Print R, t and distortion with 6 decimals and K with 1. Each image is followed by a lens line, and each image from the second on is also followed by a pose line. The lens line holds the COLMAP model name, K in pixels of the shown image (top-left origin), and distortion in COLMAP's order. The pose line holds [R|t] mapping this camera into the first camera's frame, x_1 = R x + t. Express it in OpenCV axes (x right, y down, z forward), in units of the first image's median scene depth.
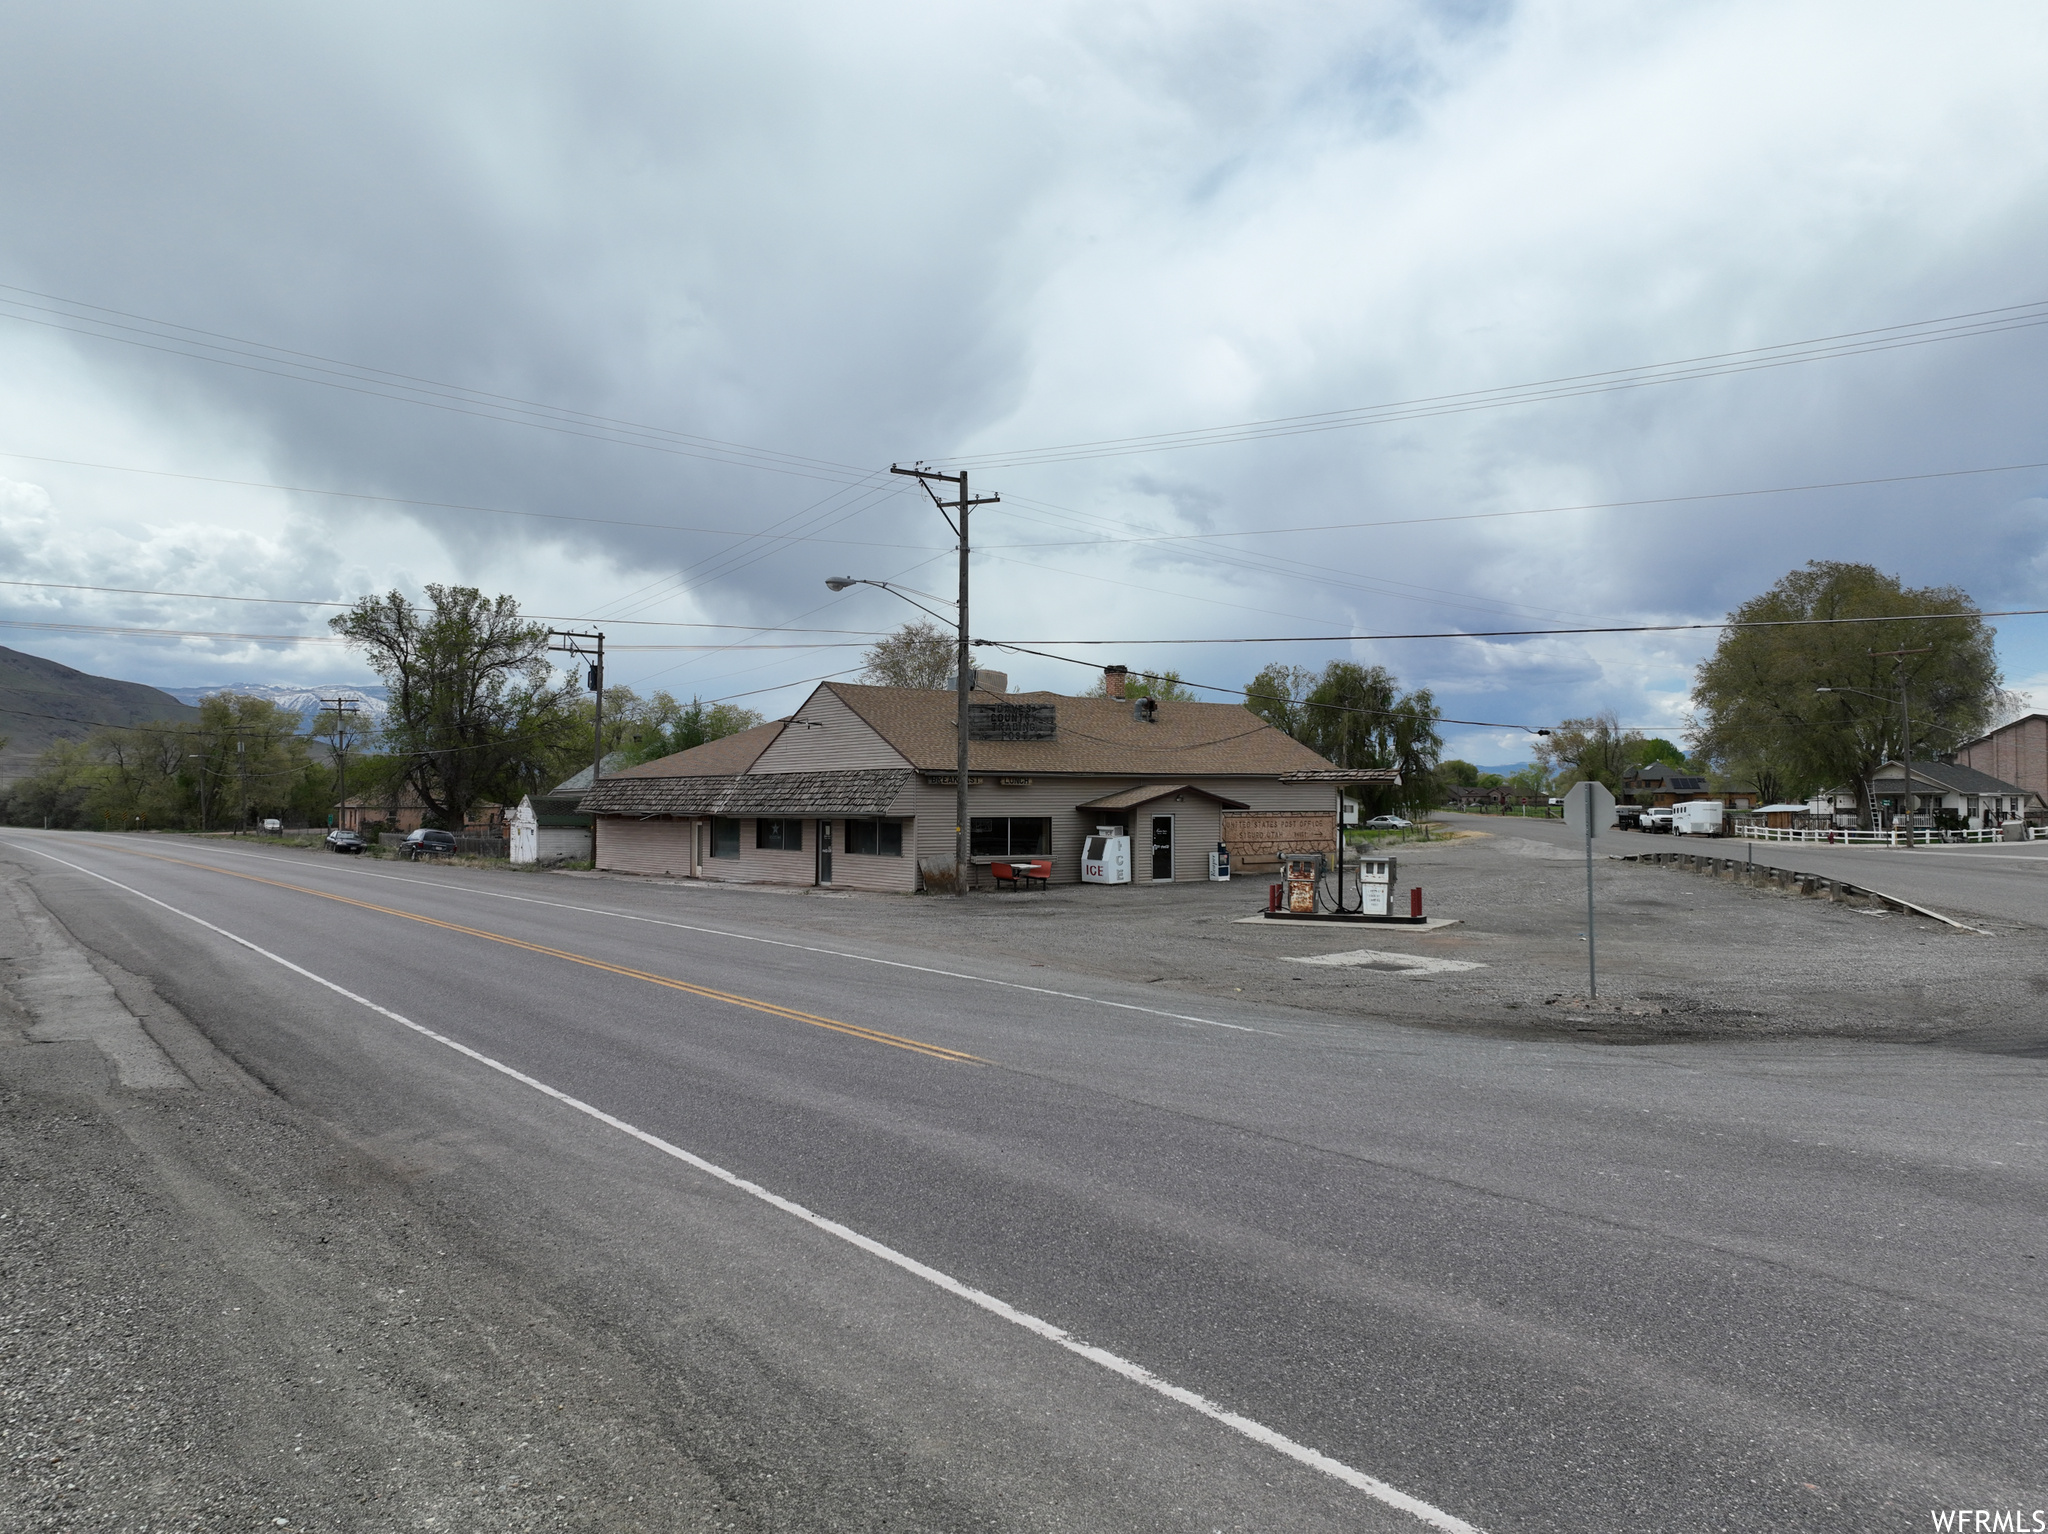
lens RADIAL K [[1434.5, 0, 1018.8], [0, 1434.5, 786.0], [0, 0, 1]] dist [-0.002676, 0.020437]
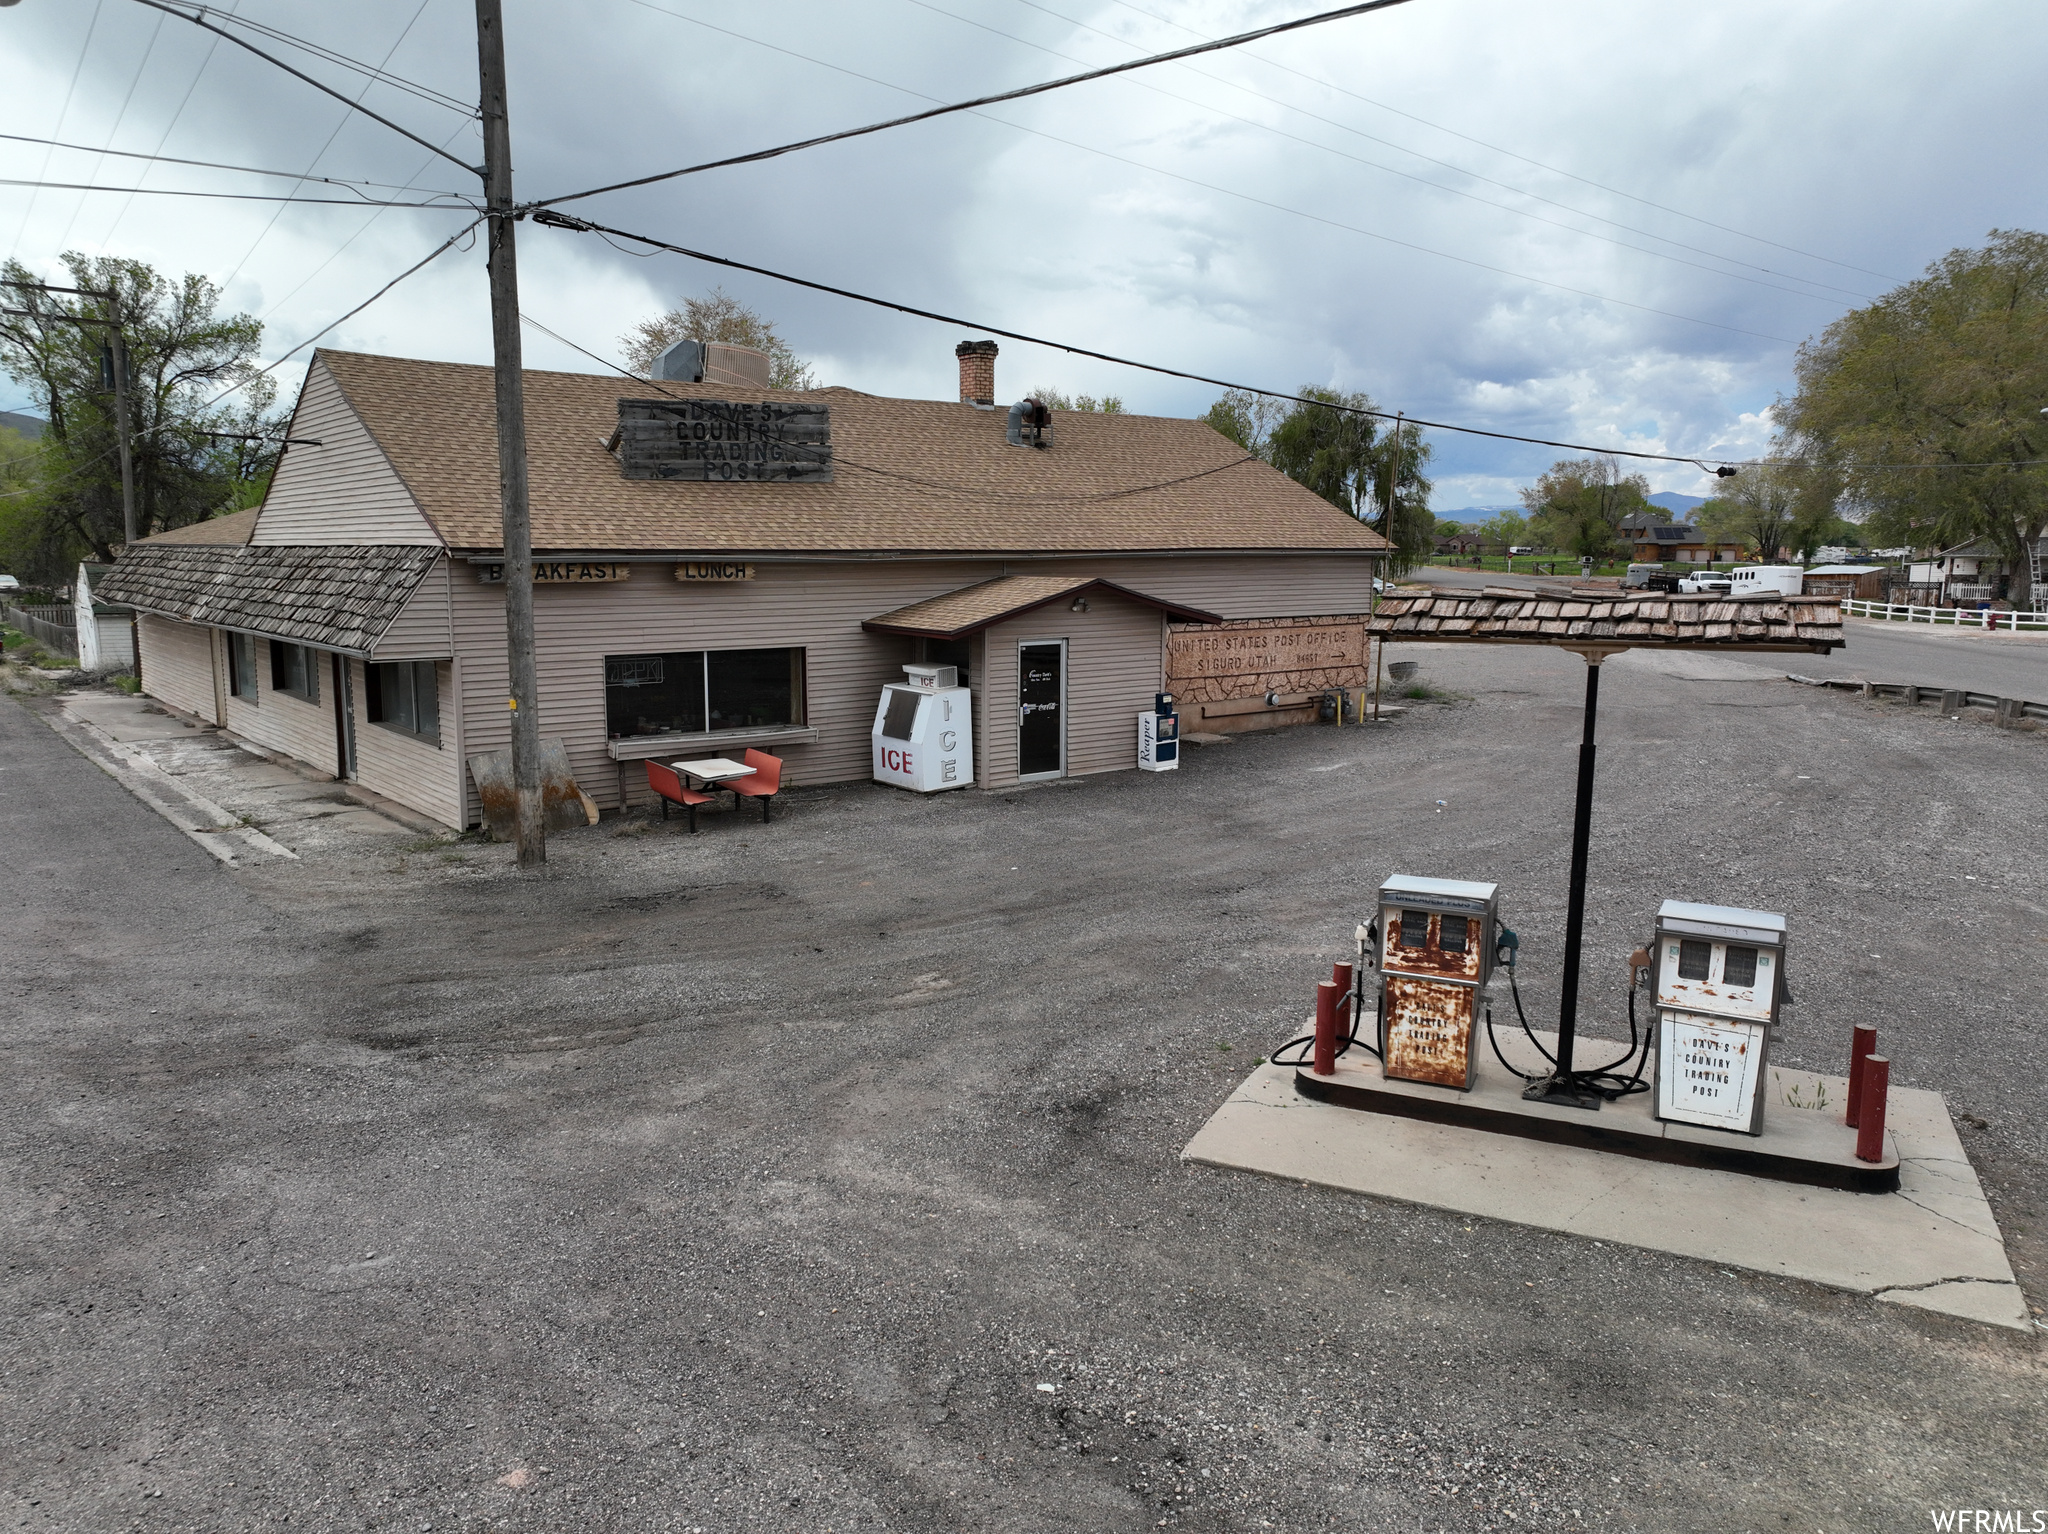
lens RADIAL K [[1434.5, 0, 1023.9], [0, 1434.5, 769.0], [0, 0, 1]] dist [-0.002676, 0.020437]
pose [[0.999173, -0.002893, 0.040550, 0.053976], [-0.003819, 0.986373, 0.164483, -0.011859], [-0.040473, -0.164502, 0.985546, 0.377737]]
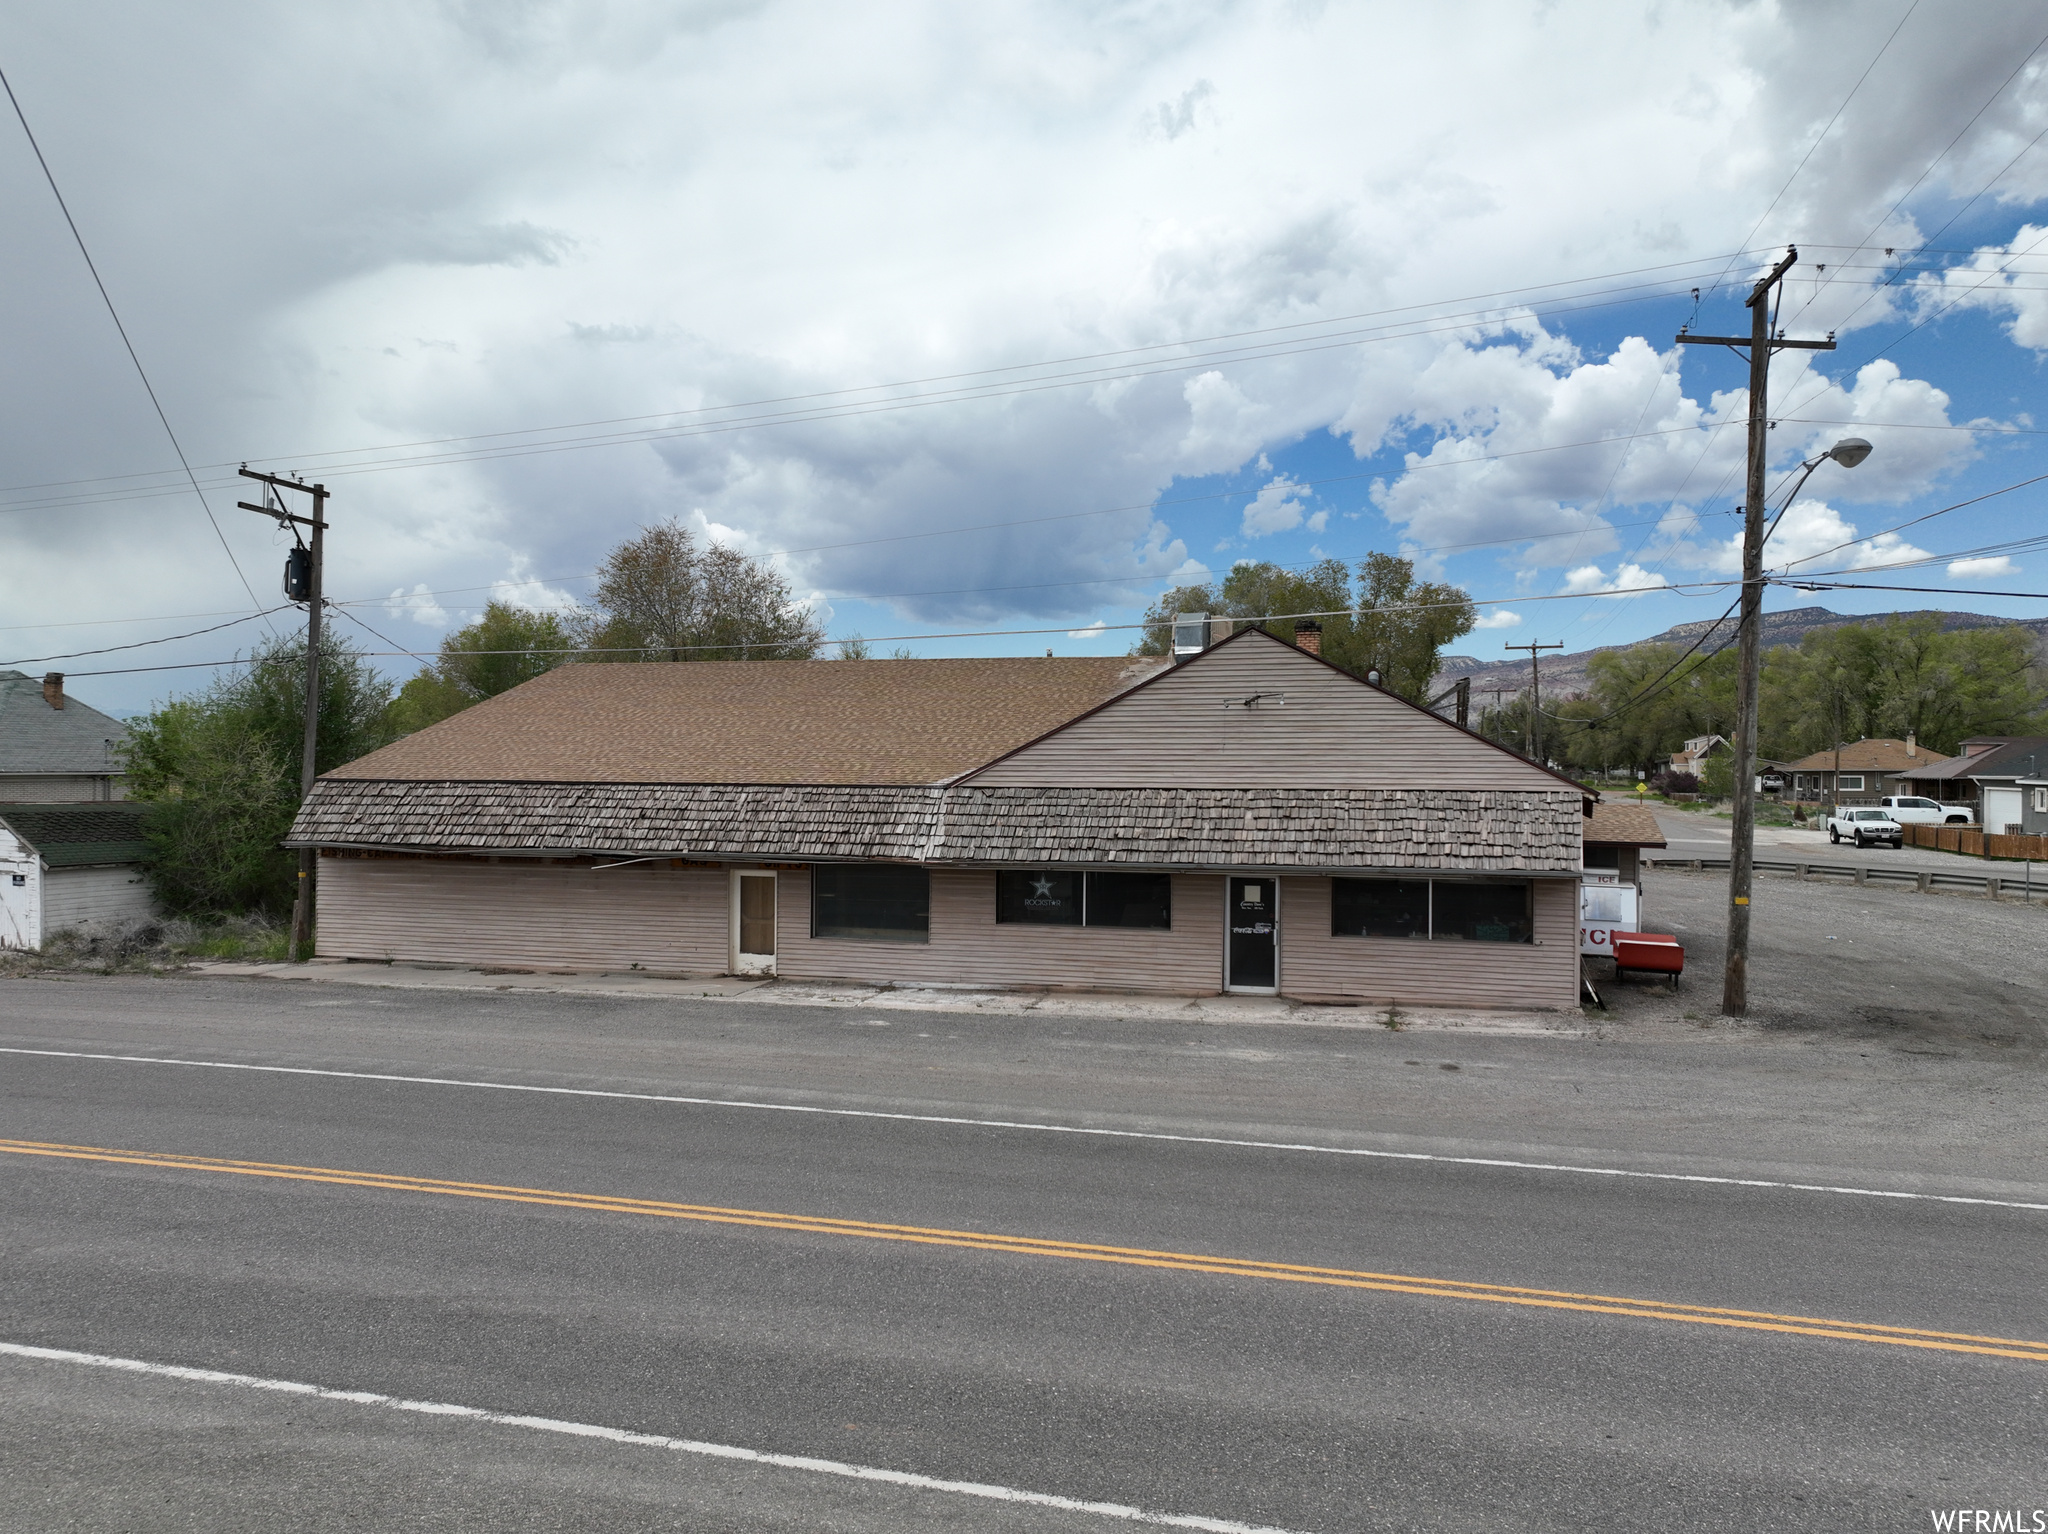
lens RADIAL K [[1434.5, 0, 1025.9], [0, 1434.5, 787.0], [0, 0, 1]] dist [-0.002676, 0.020437]
pose [[0.793682, -0.008528, 0.608274, -0.401694], [-0.011709, 0.999502, 0.029292, -0.019206], [-0.608221, -0.030371, 0.793187, 0.453661]]
